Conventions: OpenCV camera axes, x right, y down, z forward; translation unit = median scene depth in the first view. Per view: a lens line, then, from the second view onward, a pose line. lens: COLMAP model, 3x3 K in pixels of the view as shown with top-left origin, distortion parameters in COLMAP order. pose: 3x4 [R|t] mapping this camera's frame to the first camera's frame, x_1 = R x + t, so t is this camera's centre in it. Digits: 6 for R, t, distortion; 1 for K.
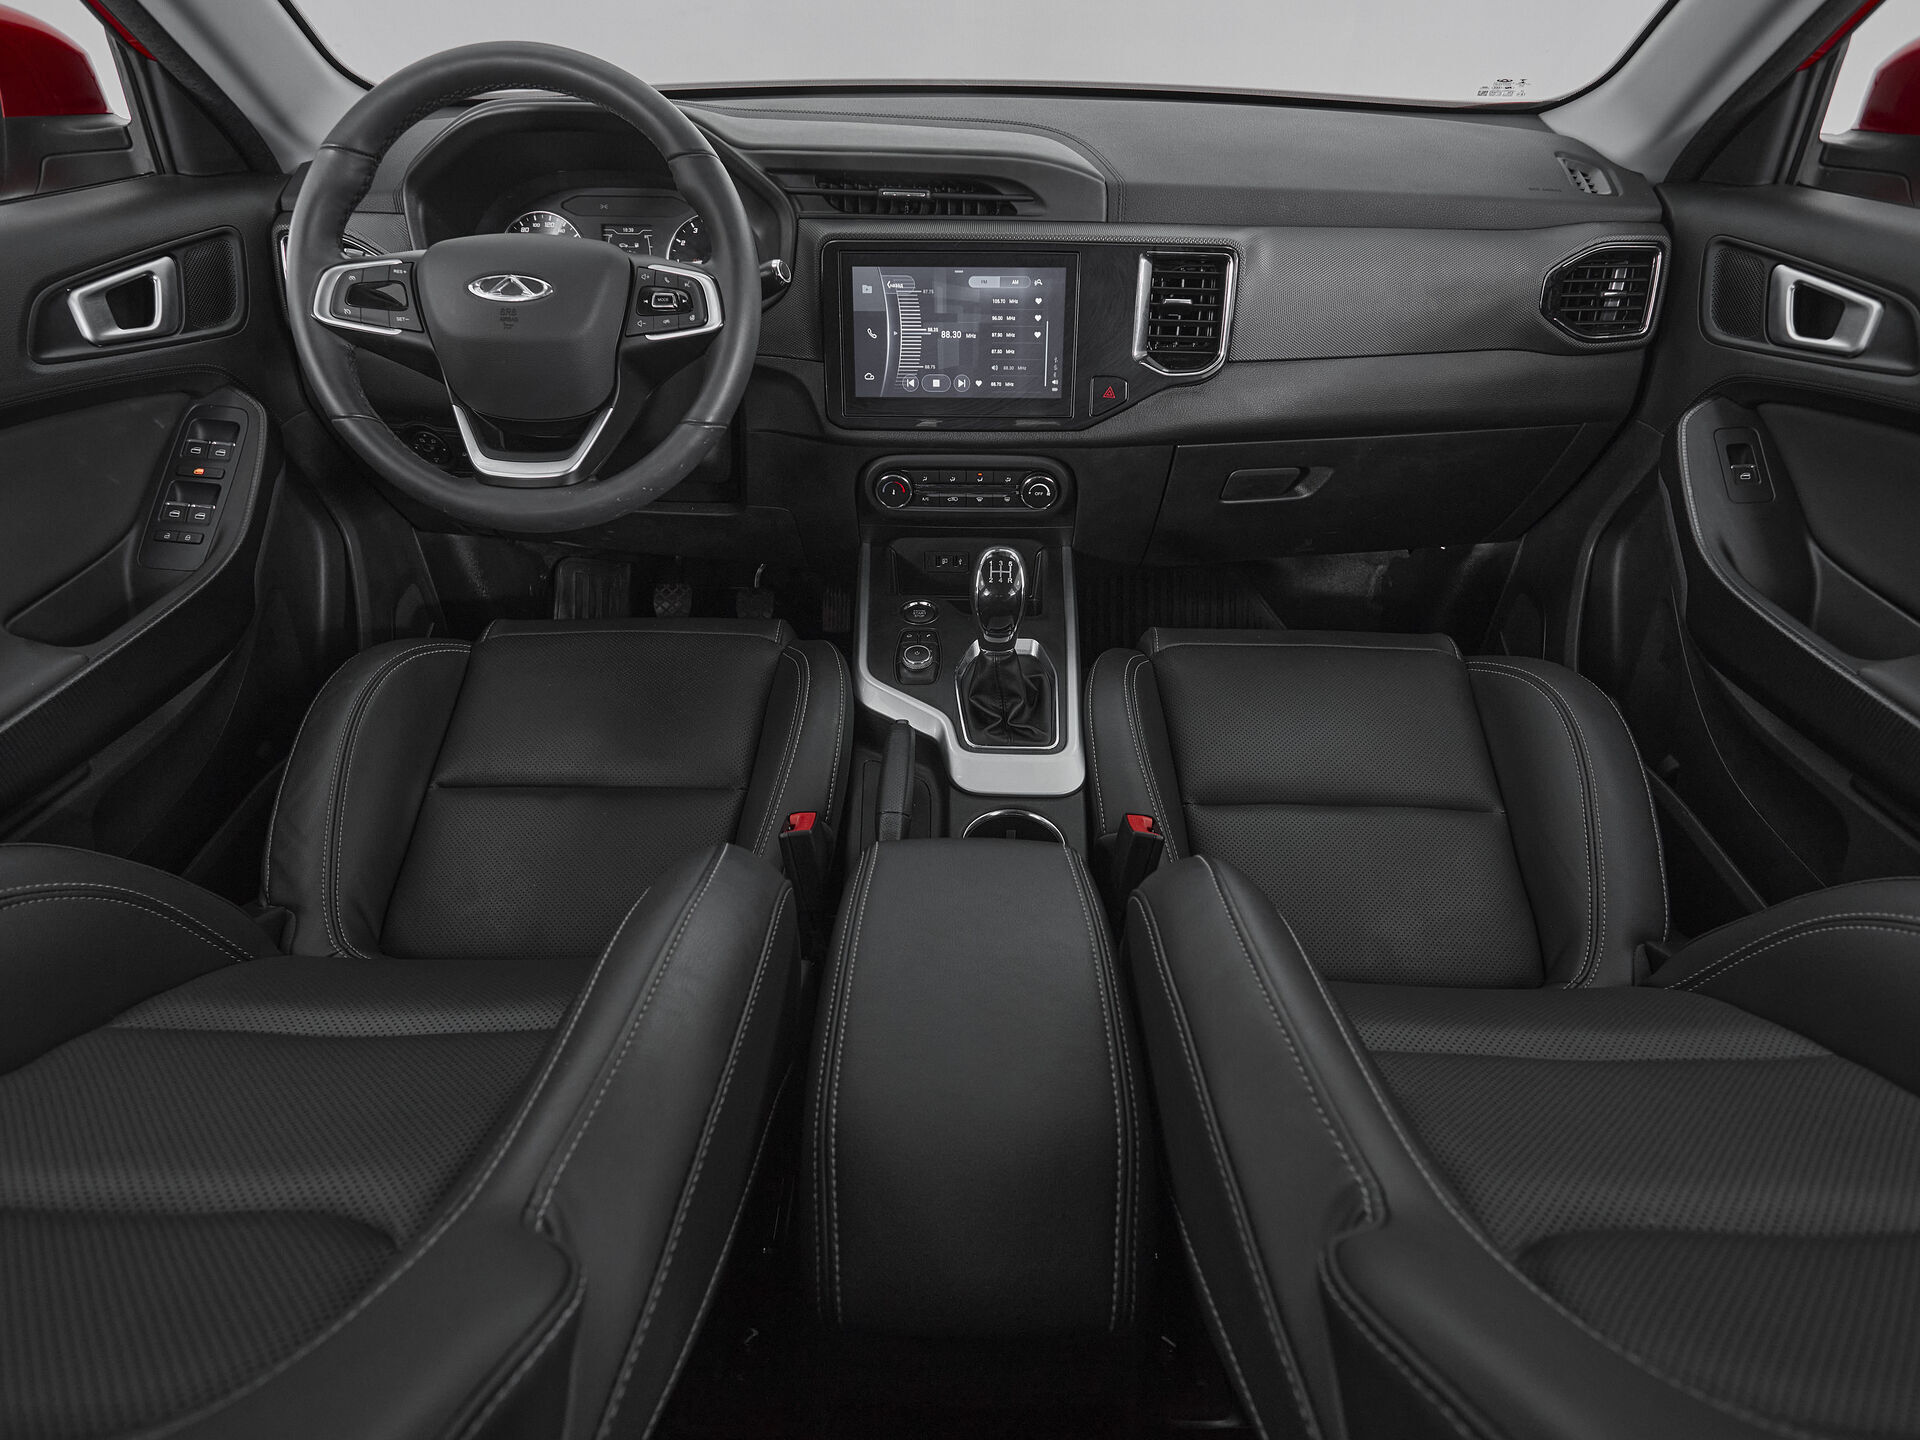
lens RADIAL K [[1028.0, 0, 948.2], [0, 1028.0, 724.3], [0, 0, 1]] dist [0.002914, -0.004098]
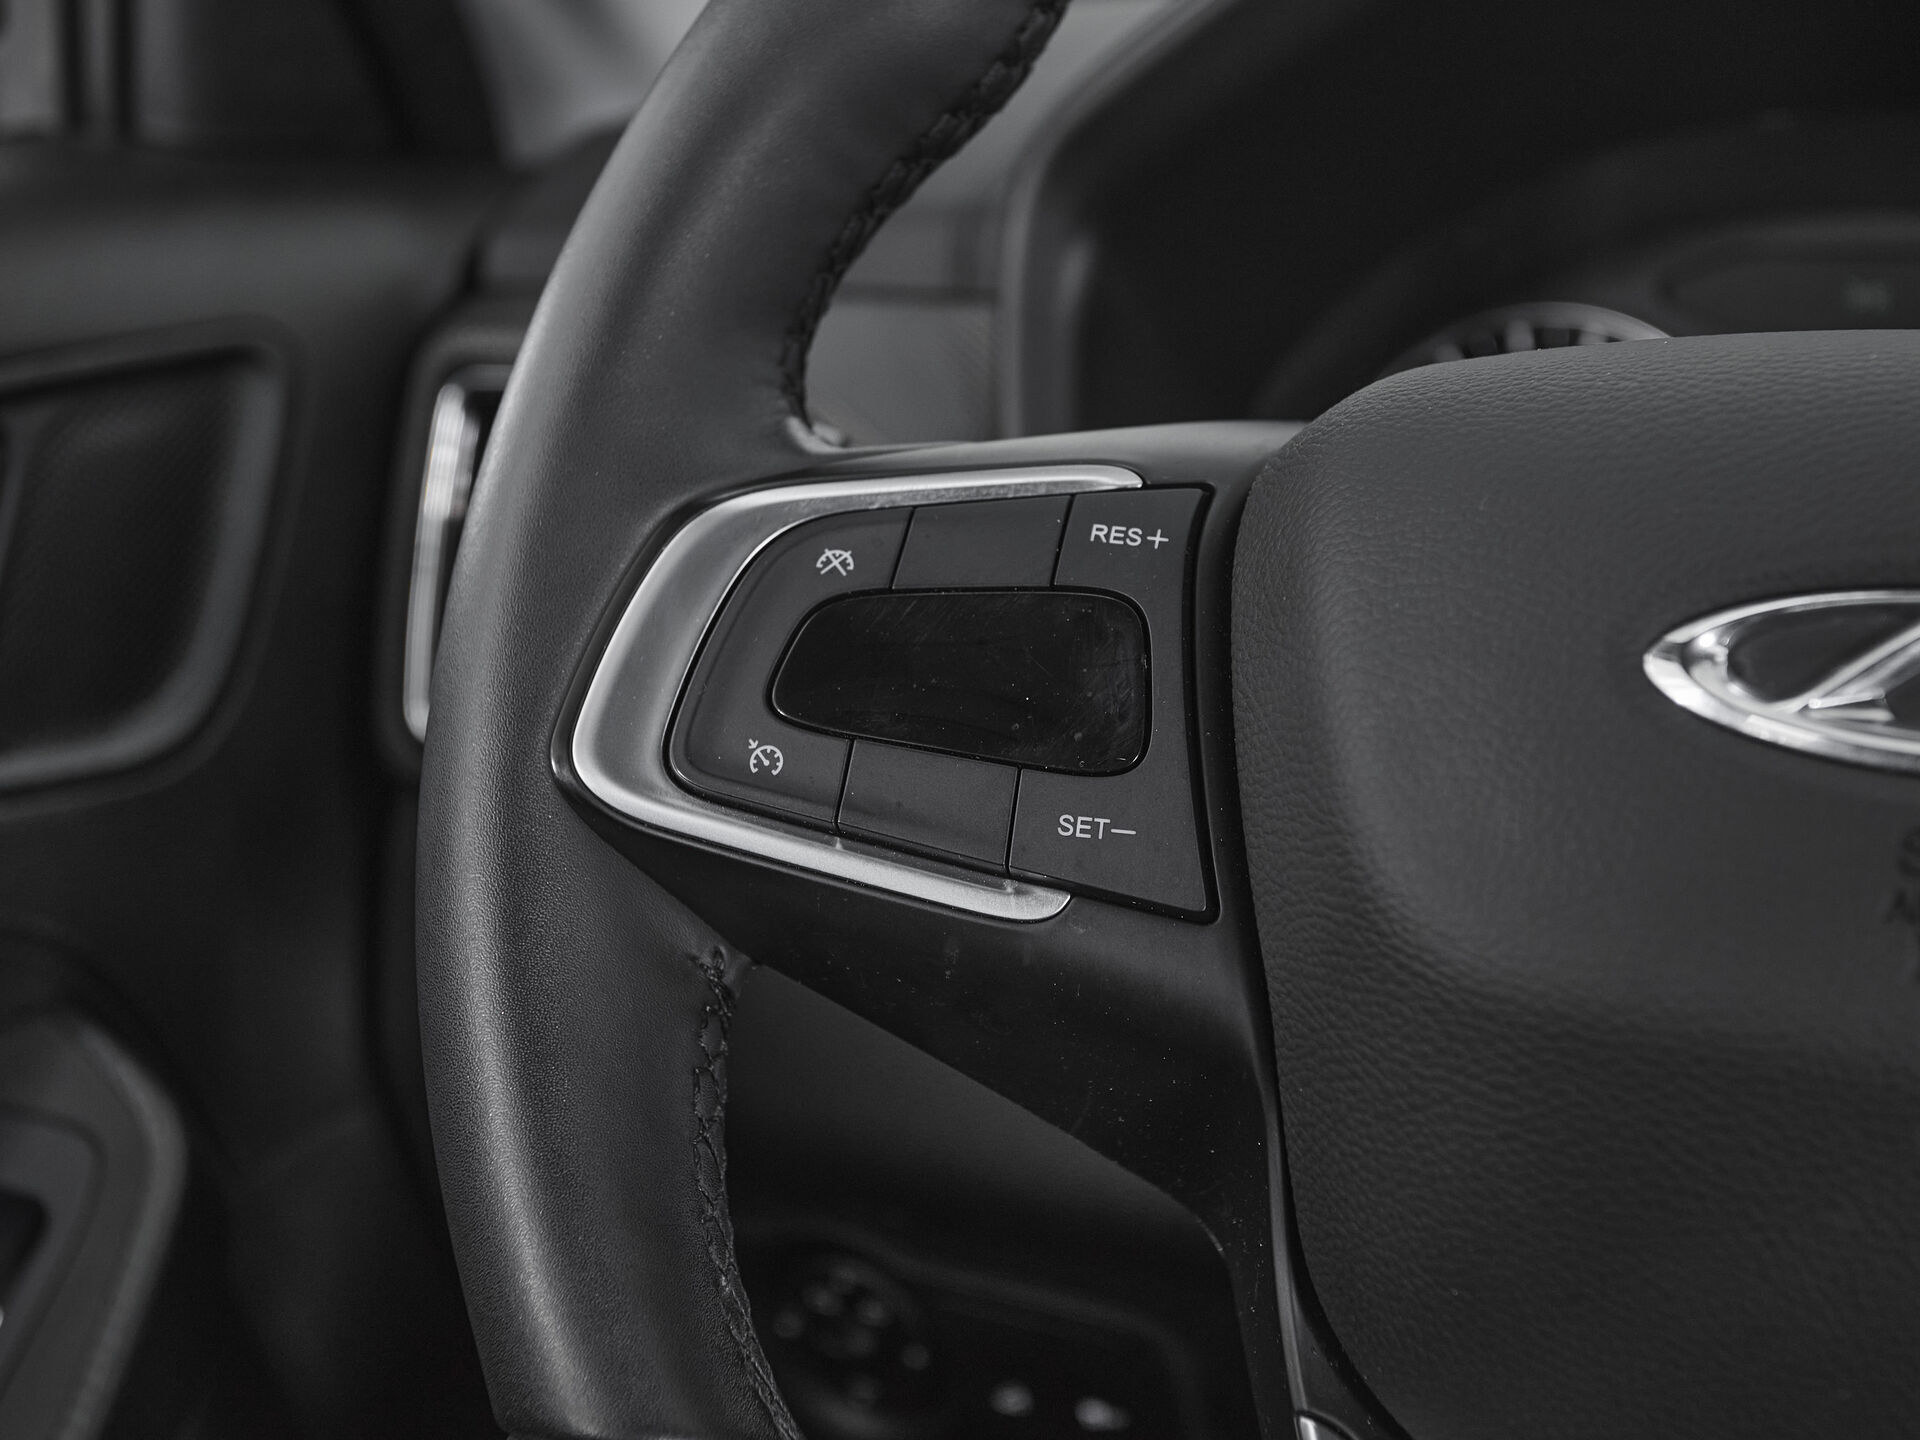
lens RADIAL K [[2776.5, 0, 956.6], [0, 2776.5, 720.1], [0, 0, 1]] dist [0.018214, 0.000000]
pose [[0.944817, 0.060783, -0.321909, -0.358325], [-0.173289, 0.926636, -0.333642, -0.230814], [0.278013, 0.371014, 0.886035, 0.539515]]
